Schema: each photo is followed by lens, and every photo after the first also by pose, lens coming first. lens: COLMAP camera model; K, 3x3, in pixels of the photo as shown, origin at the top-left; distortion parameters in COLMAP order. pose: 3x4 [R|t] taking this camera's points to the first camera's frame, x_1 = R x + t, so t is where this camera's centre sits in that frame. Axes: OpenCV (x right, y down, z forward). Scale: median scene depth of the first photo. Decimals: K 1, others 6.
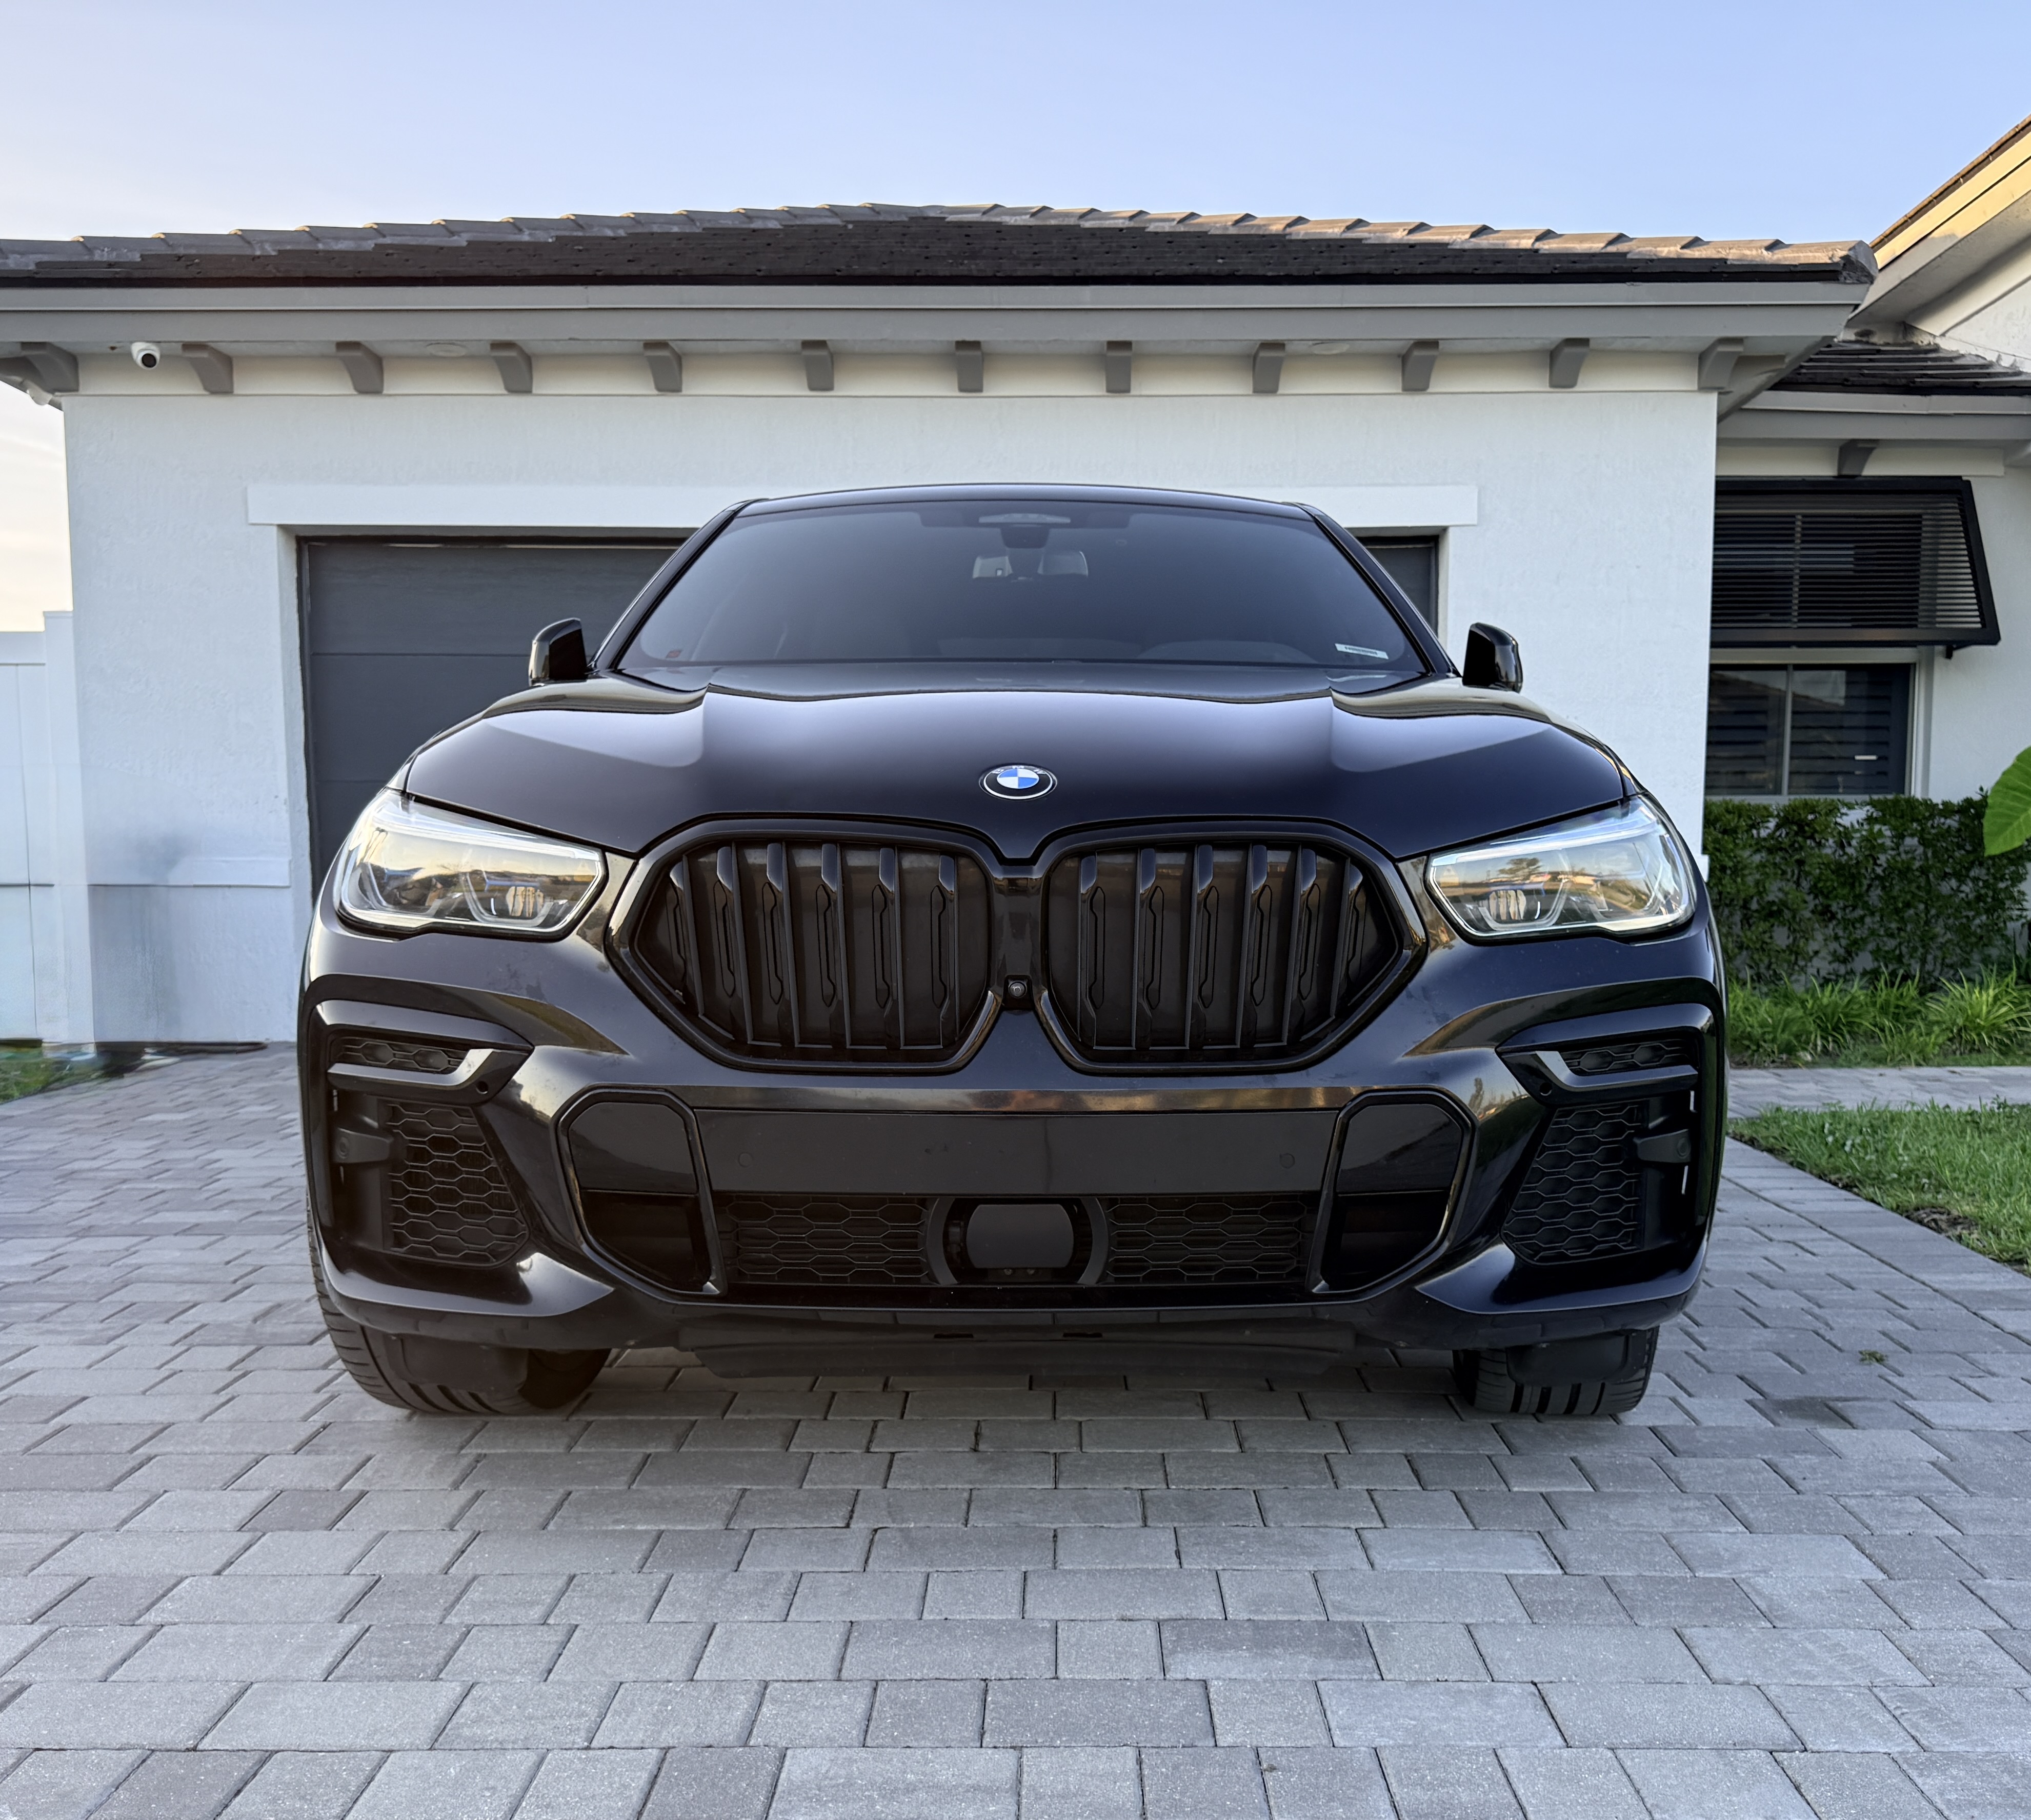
lens RADIAL K [[2026.1, 0, 1015.5], [0, 2026.1, 910.0], [0, 0, 1]] dist [0.011697, 0.001366]
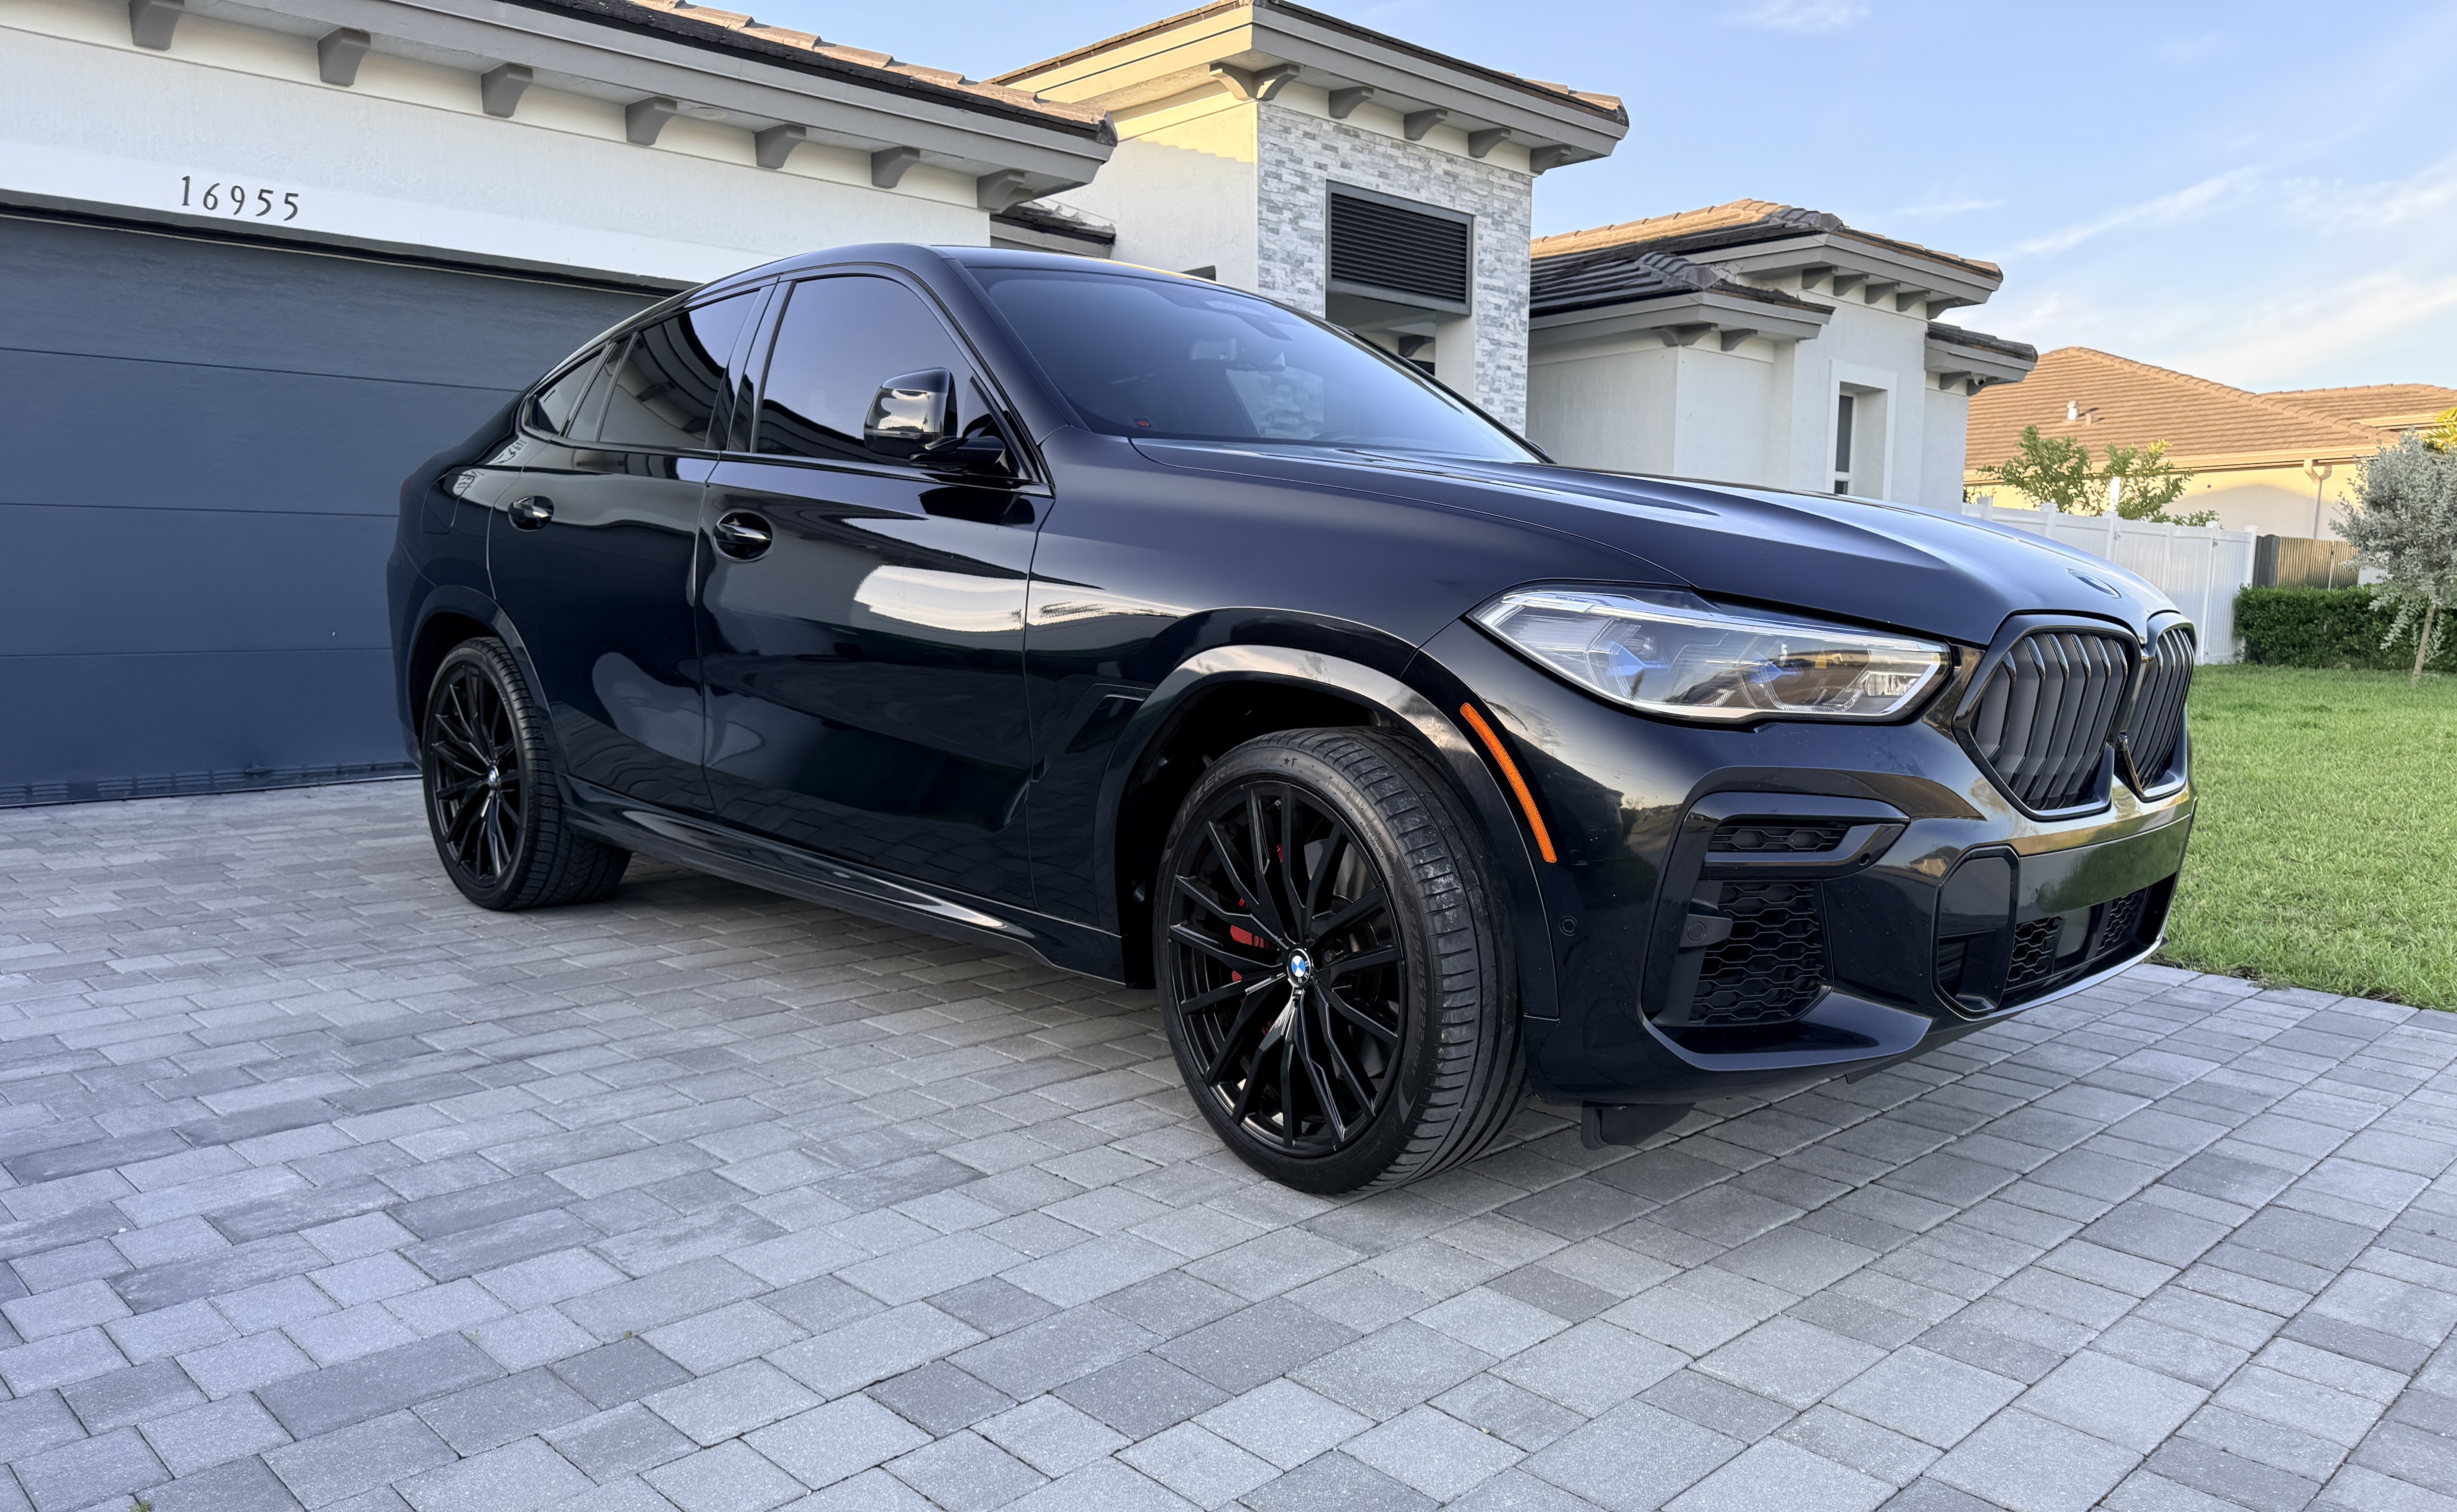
lens RADIAL K [[1748.0, 0, 1228.5], [0, 1748.0, 756.0], [0, 0, 1]] dist [0.006508, 0.002775]
pose [[0.722301, -0.060558, 0.688922, -1.108955], [0.009950, 0.996966, 0.077204, -0.043754], [-0.691507, -0.048910, 0.720712, 0.524727]]
